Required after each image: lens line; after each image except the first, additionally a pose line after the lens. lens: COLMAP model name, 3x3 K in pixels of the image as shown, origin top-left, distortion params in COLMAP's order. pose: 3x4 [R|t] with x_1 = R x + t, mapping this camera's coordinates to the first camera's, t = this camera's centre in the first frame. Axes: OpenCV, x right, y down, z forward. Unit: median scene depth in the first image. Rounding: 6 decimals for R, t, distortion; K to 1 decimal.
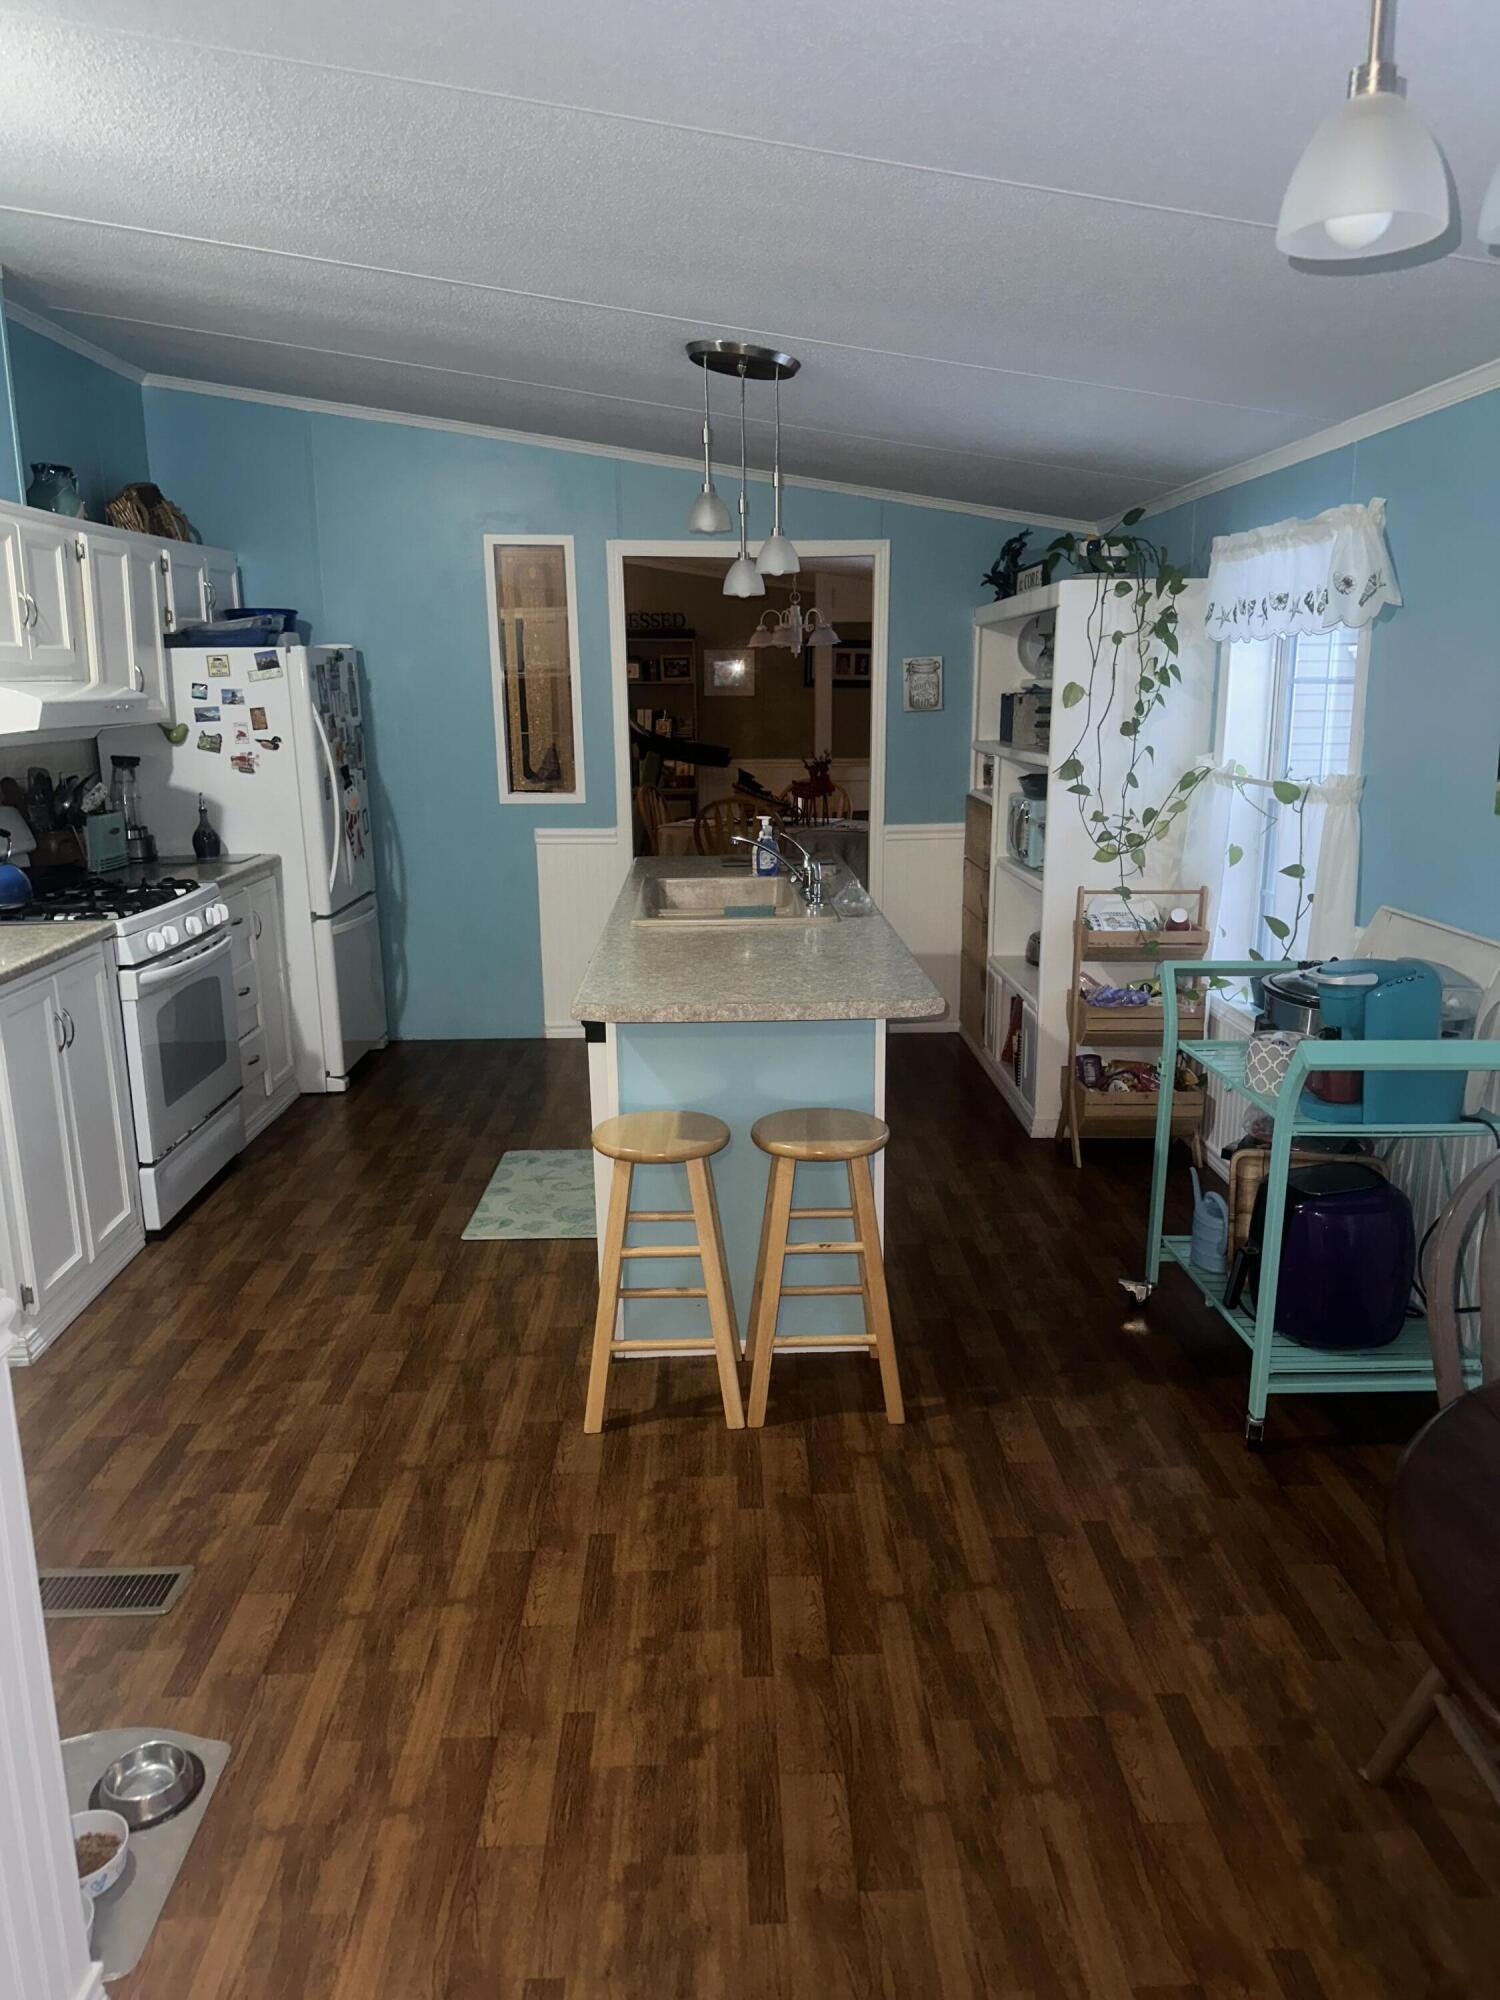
lens RADIAL K [[1420.6, 0, 738.9], [0, 1420.6, 998.5], [0, 0, 1]] dist [0.080680, -0.046495]
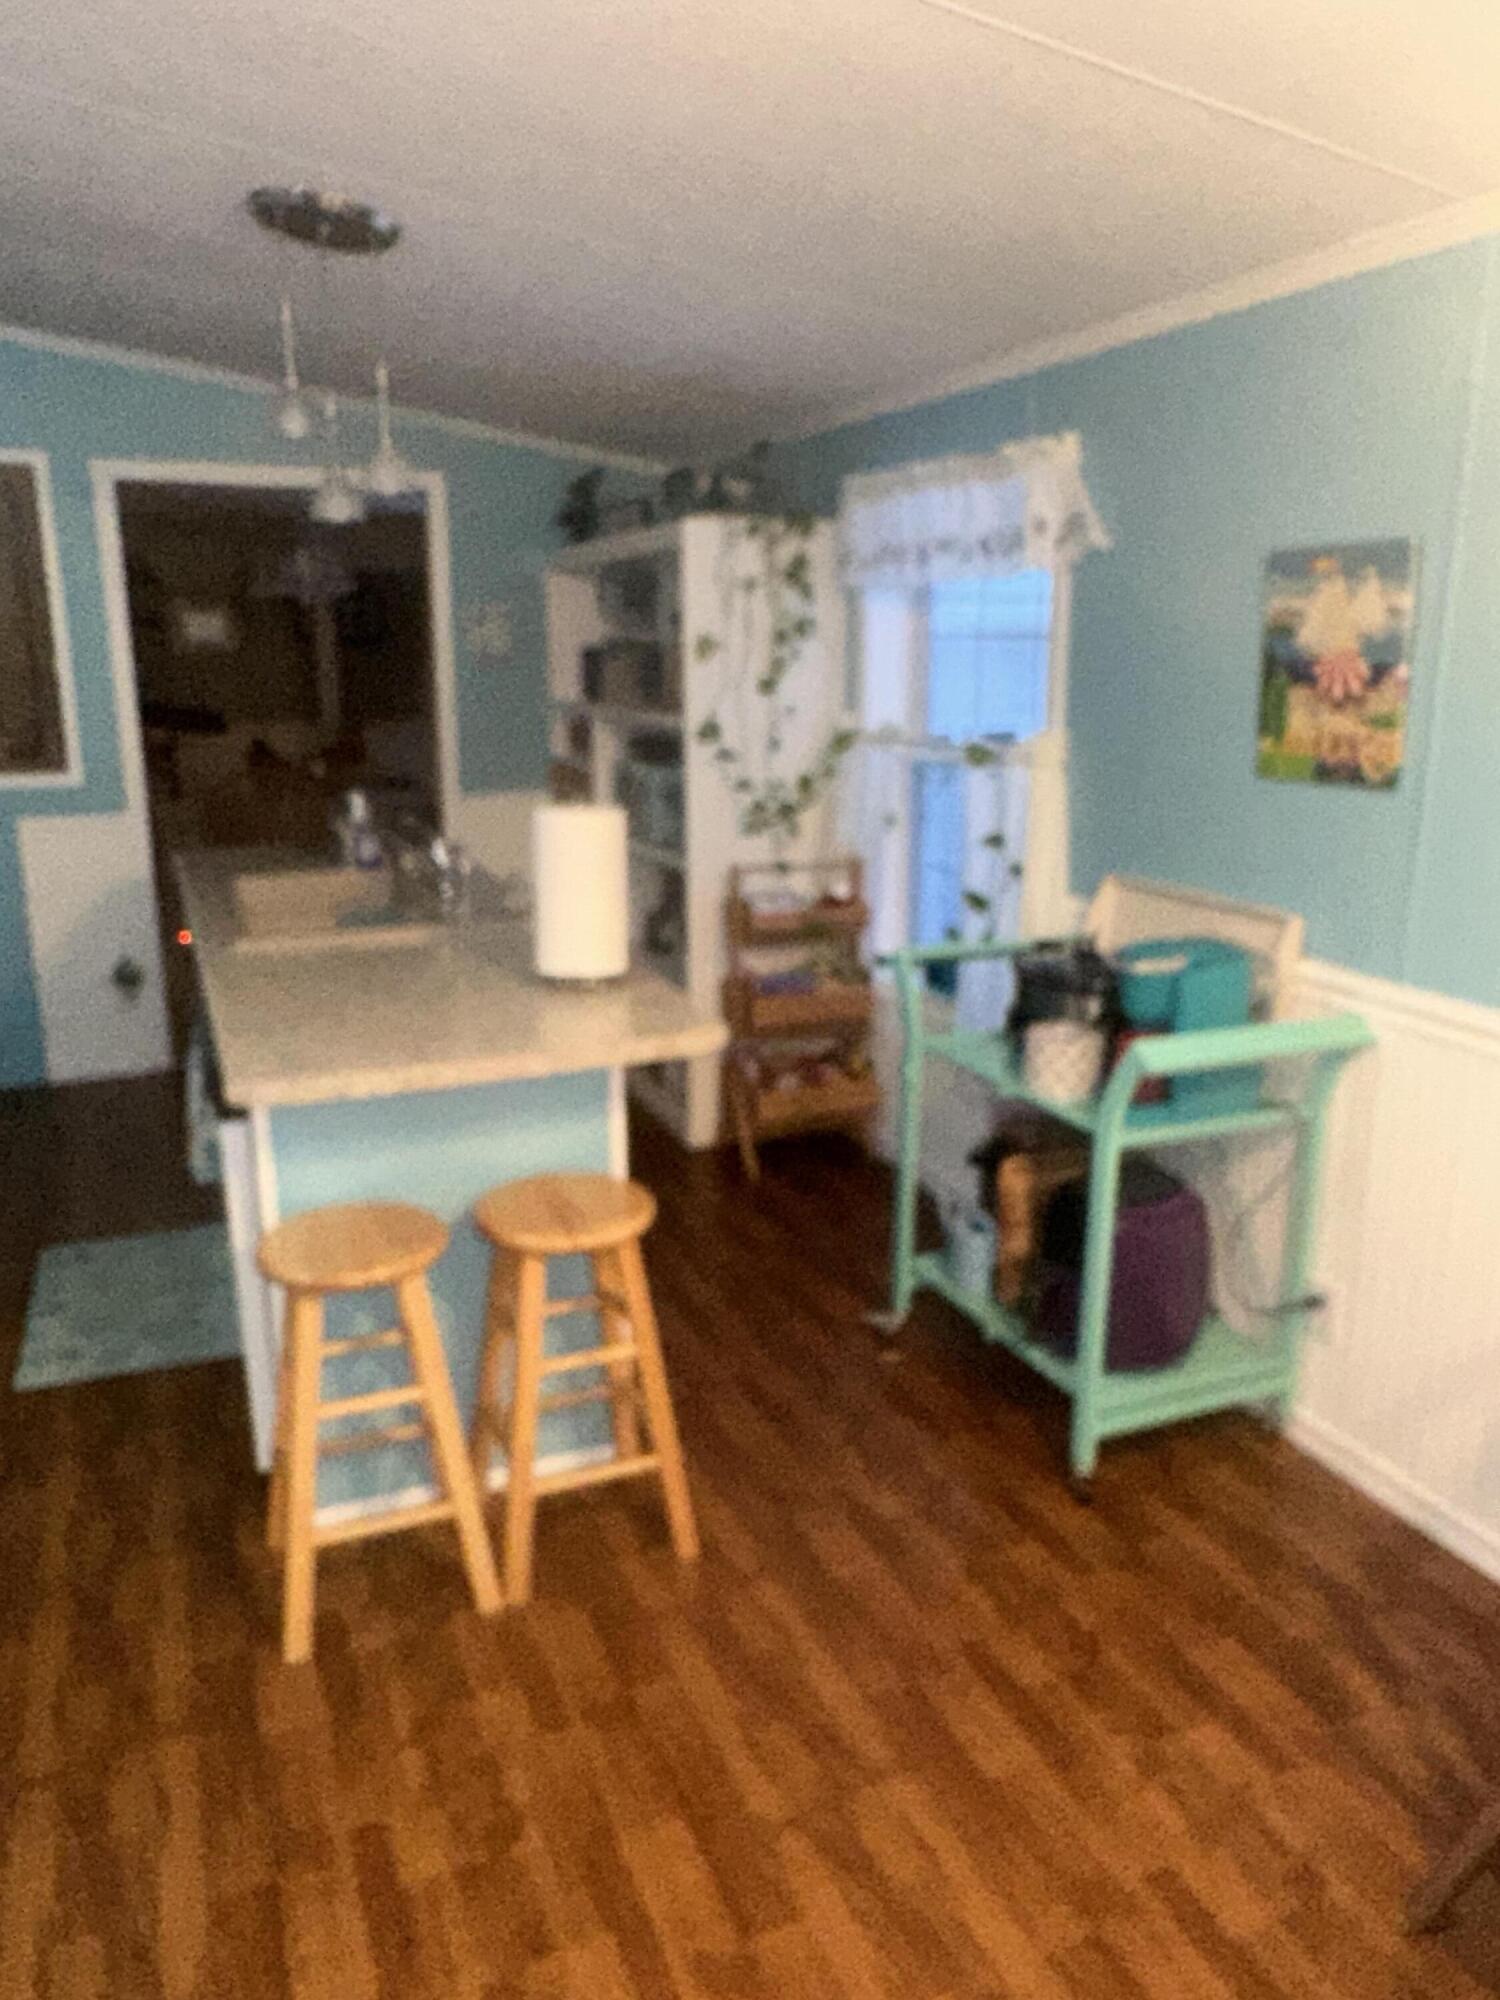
lens RADIAL K [[1480.4, 0, 747.0], [0, 1480.4, 989.3], [0, 0, 1]] dist [0.007738, -0.009861]
pose [[0.937597, -0.082082, 0.337897, -0.072511], [0.077299, 0.996626, 0.027613, -0.025750], [-0.339023, 0.000229, 0.940778, 0.133390]]
